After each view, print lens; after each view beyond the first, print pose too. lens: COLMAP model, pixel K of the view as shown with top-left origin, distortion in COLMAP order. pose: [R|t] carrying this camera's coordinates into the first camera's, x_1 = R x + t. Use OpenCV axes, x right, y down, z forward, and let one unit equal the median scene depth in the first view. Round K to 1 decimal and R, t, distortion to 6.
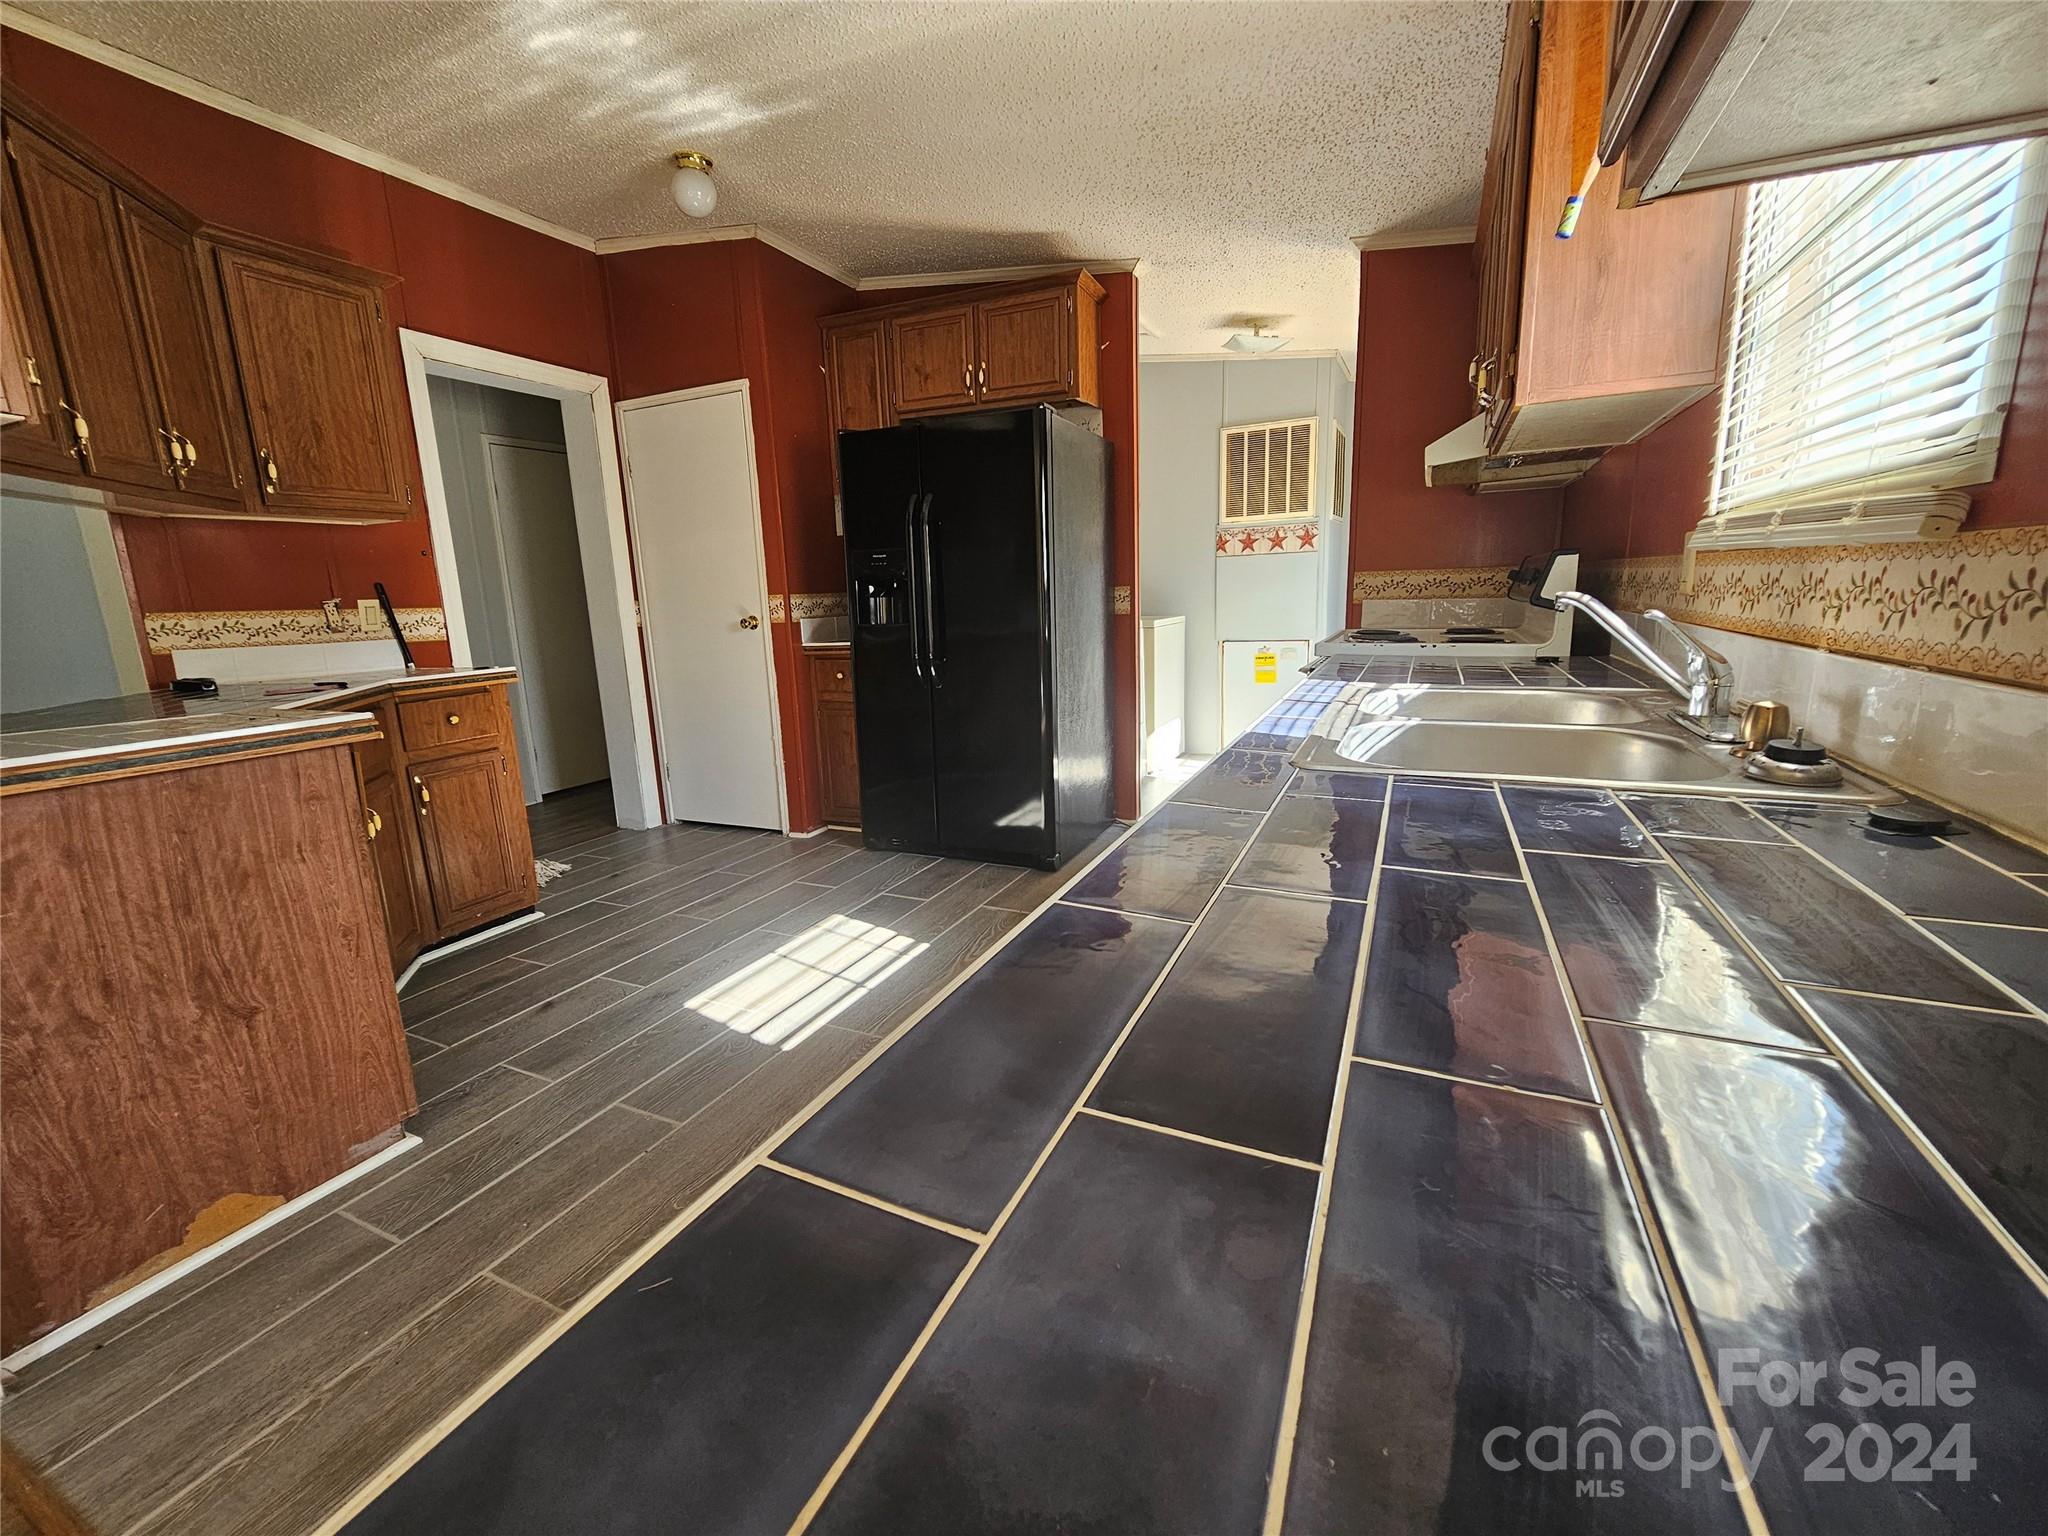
lens RADIAL K [[846.5, 0, 1007.3], [0, 846.5, 764.1], [0, 0, 1]] dist [-0.002280, 0.000217]
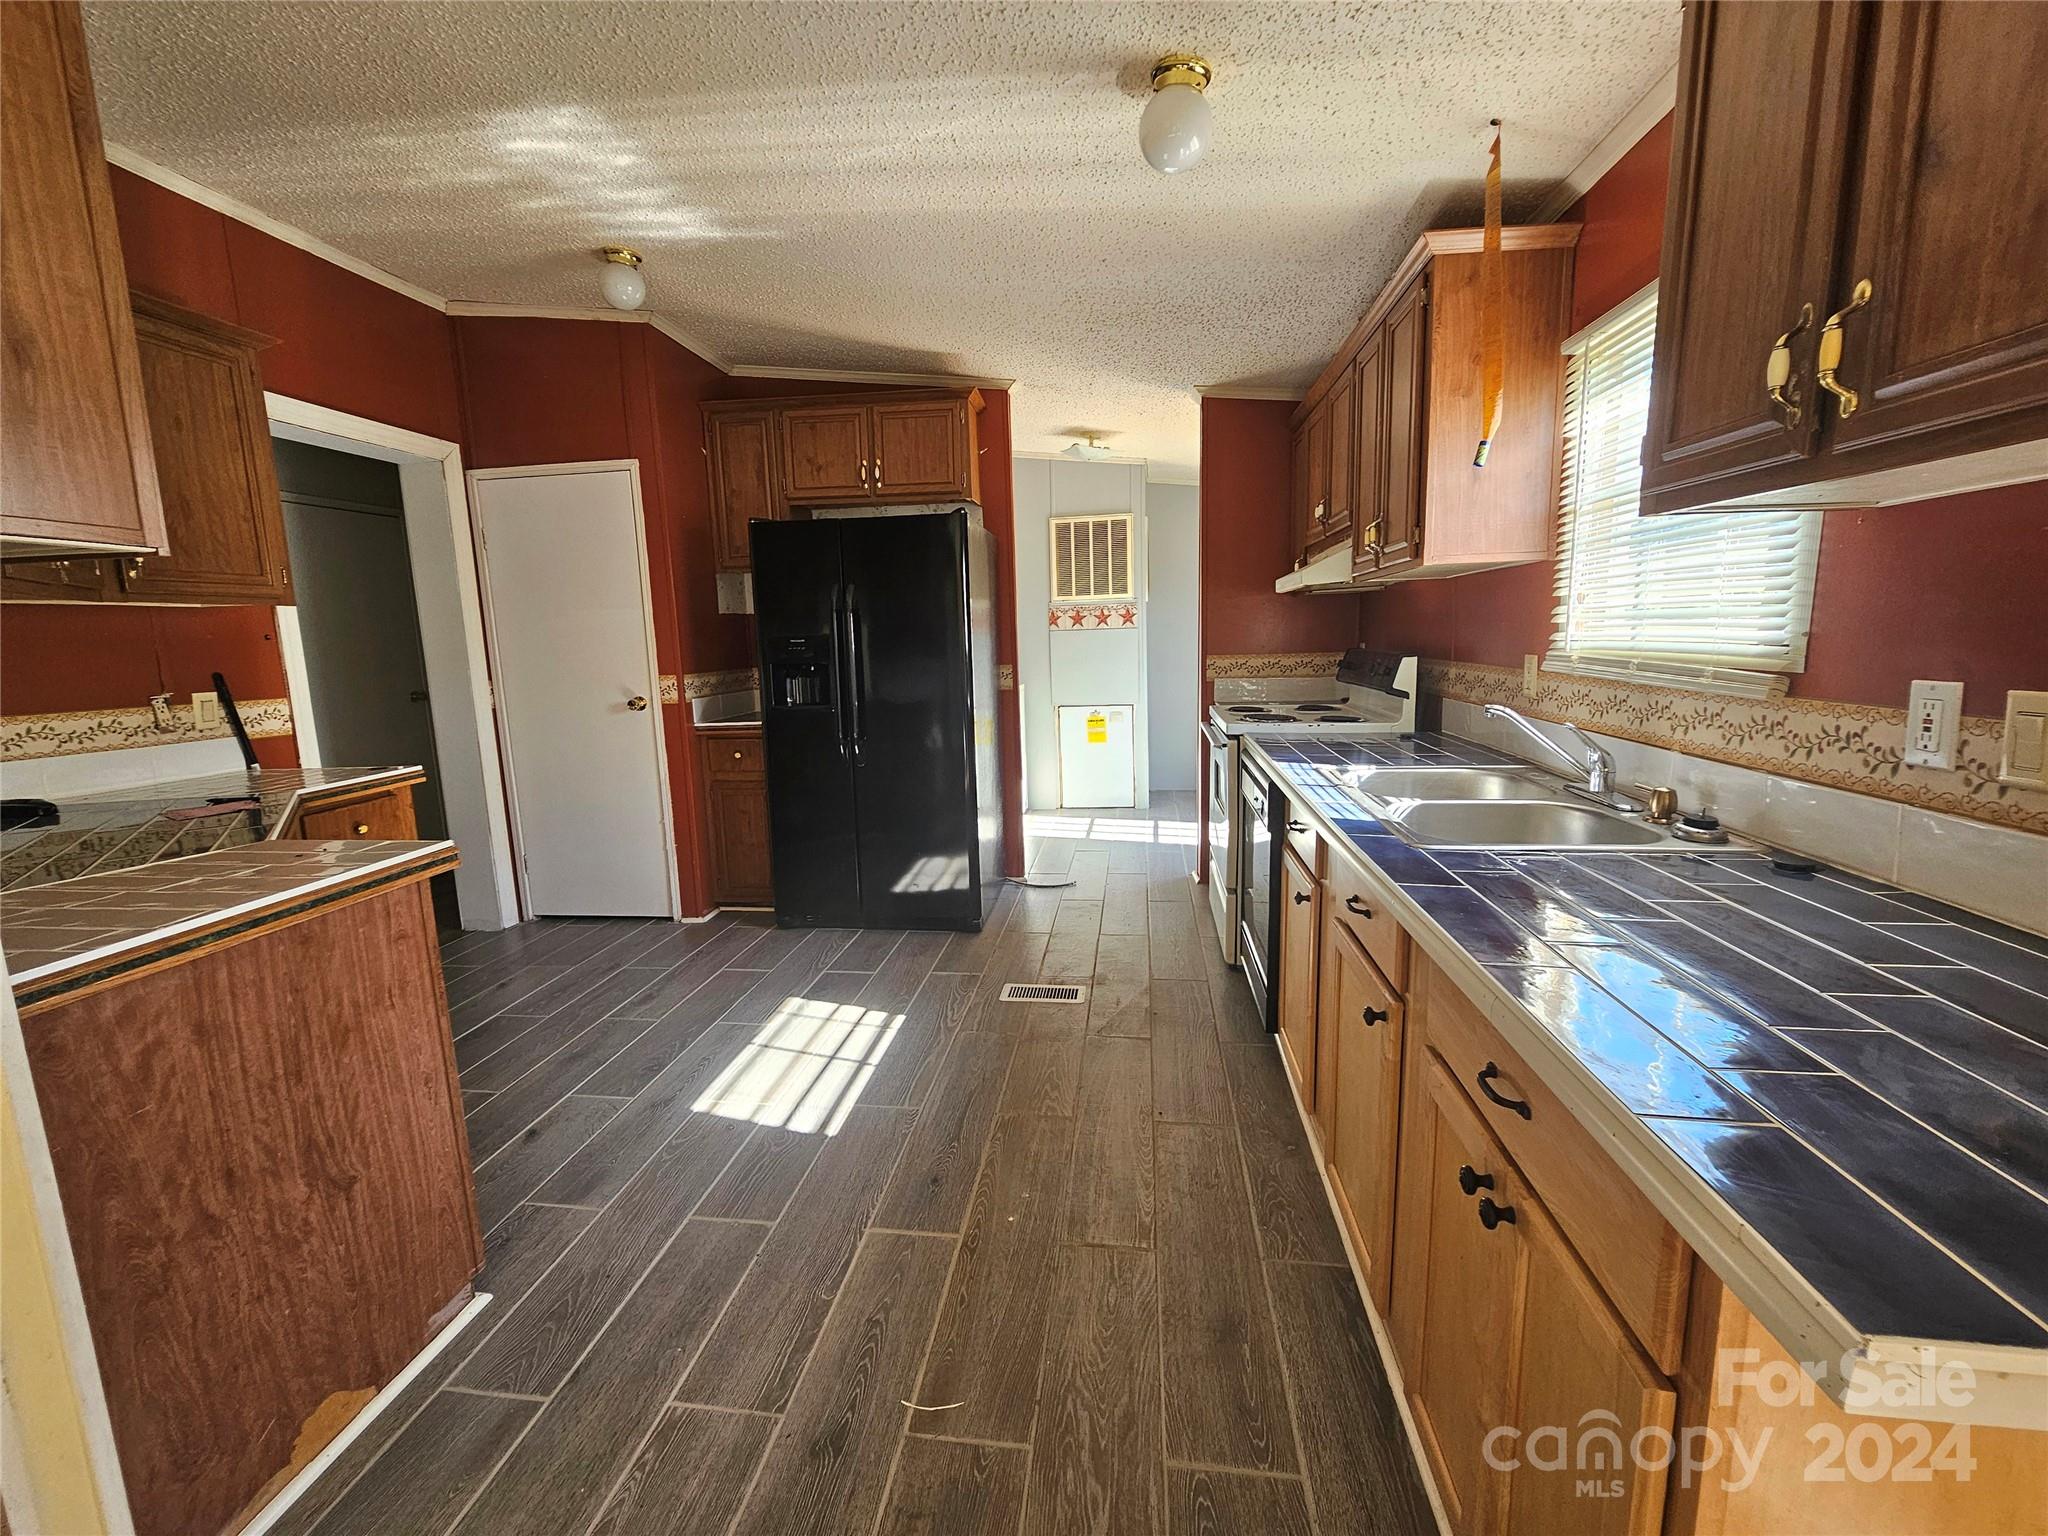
lens RADIAL K [[846.5, 0, 1013.9], [0, 846.5, 764.2], [0, 0, 1]] dist [-0.002280, 0.000217]
pose [[0.953855, -0.039792, 0.297621, -0.269898], [0.056941, 0.997166, -0.049172, -0.039445], [-0.294821, 0.063850, 0.953417, -0.059536]]
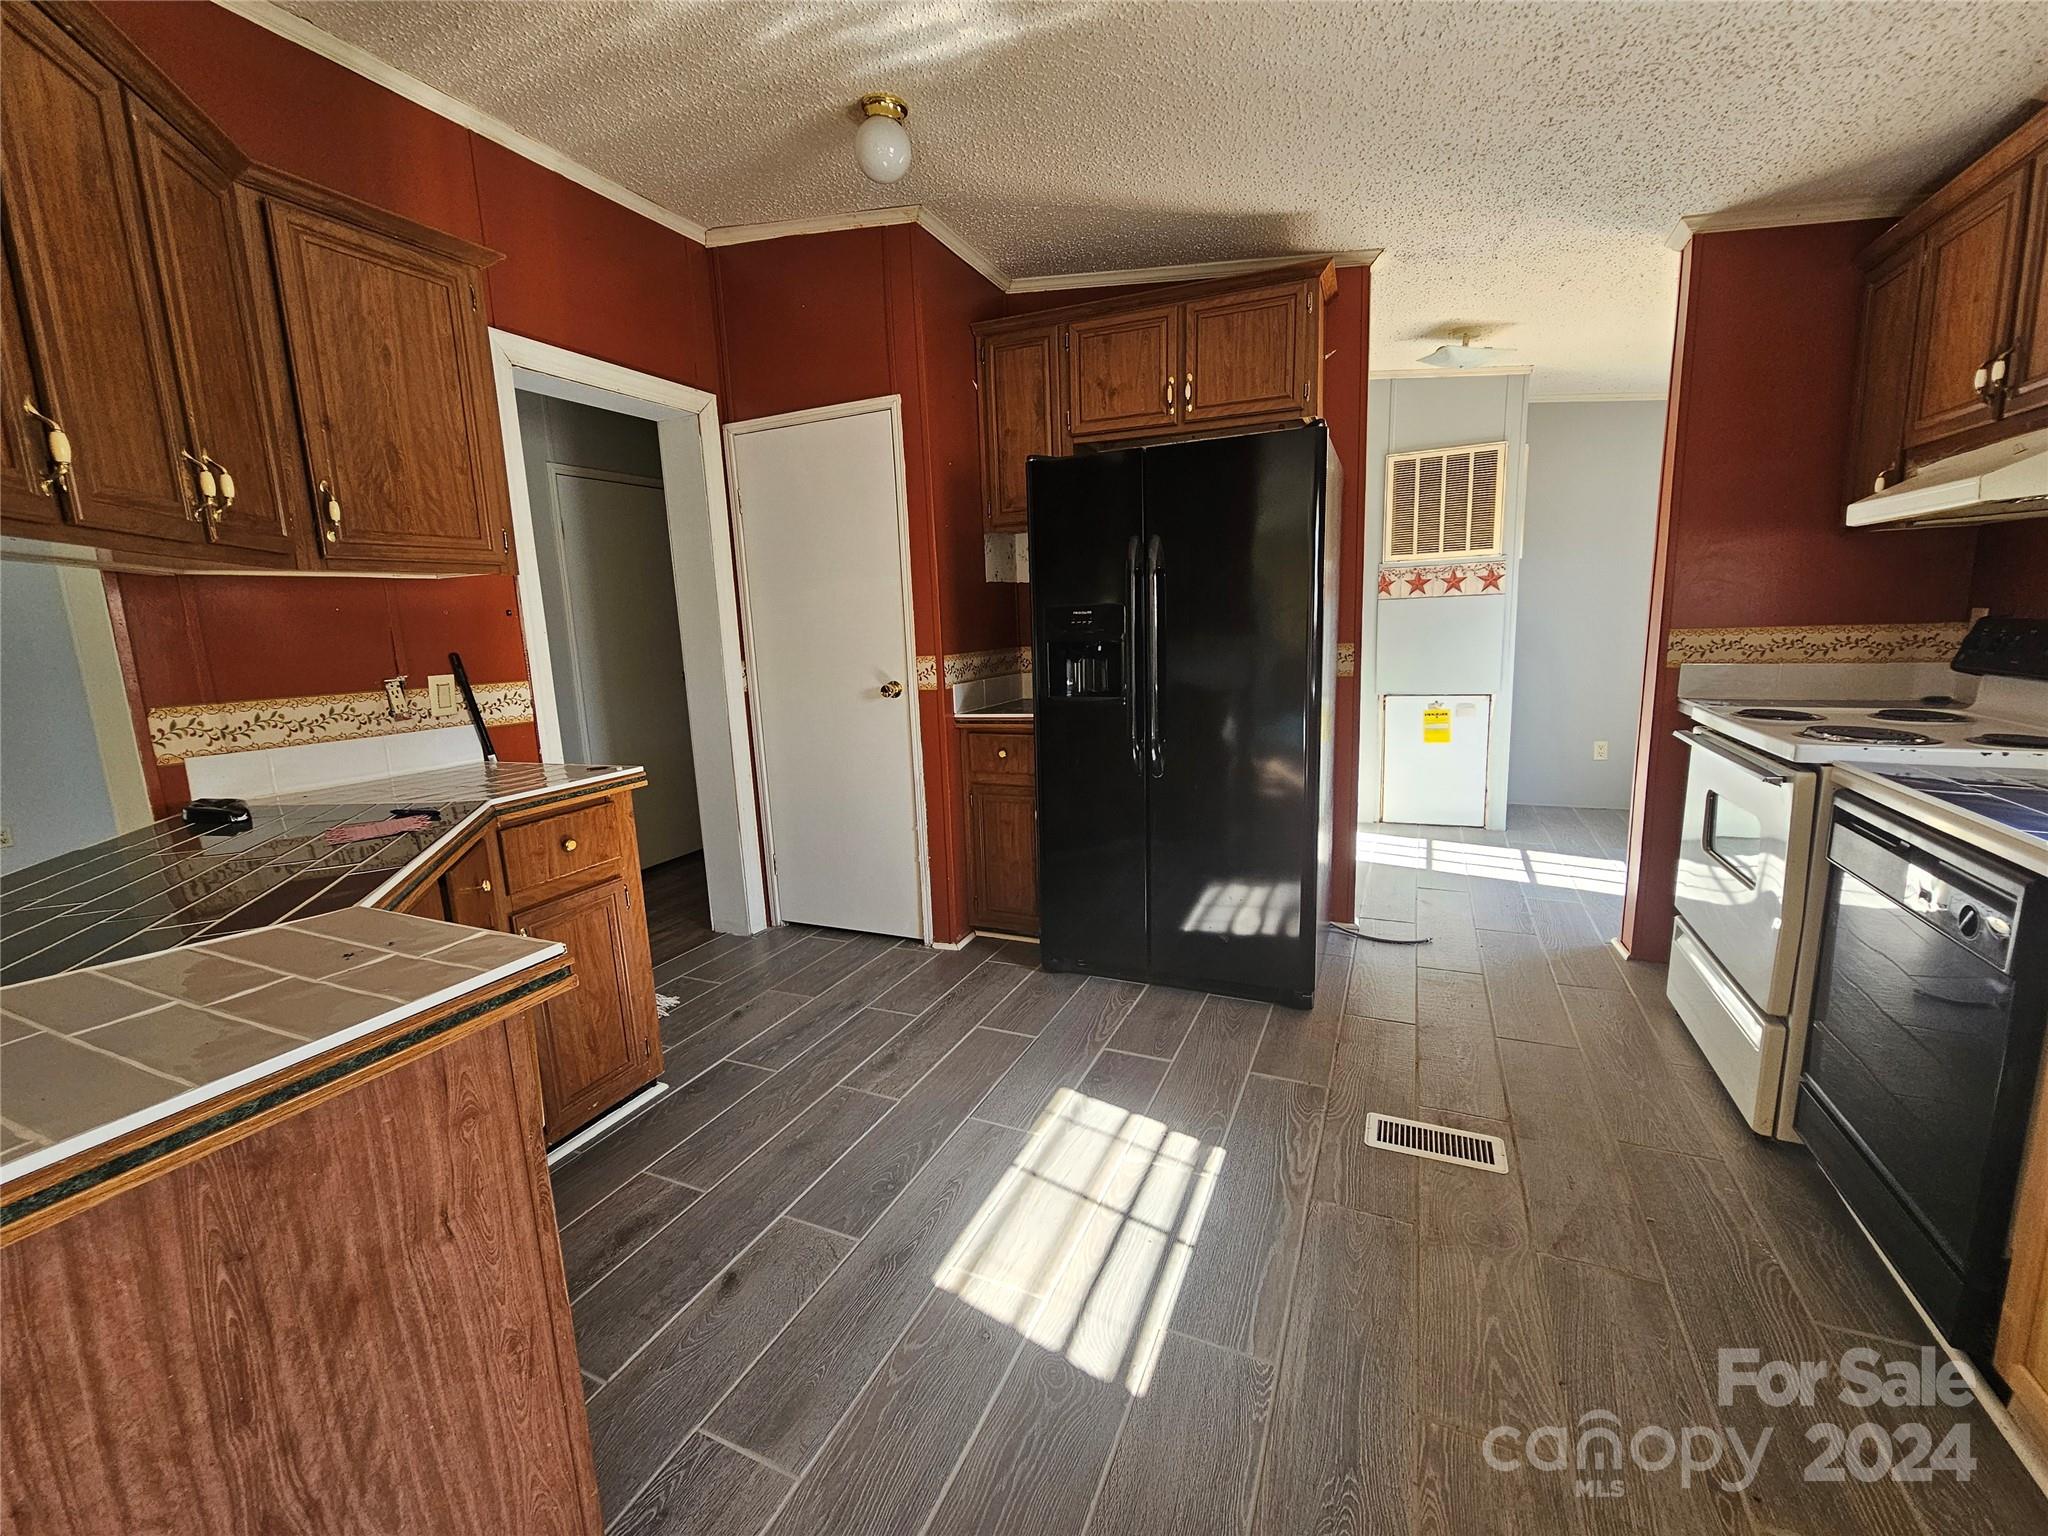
lens RADIAL K [[846.5, 0, 1013.2], [0, 846.5, 763.1], [0, 0, 1]] dist [-0.002280, 0.000217]
pose [[0.999917, -0.006615, 0.011078, -0.287378], [0.006977, 0.999431, -0.033006, -0.100085], [-0.010854, 0.033080, 0.999394, 0.269675]]
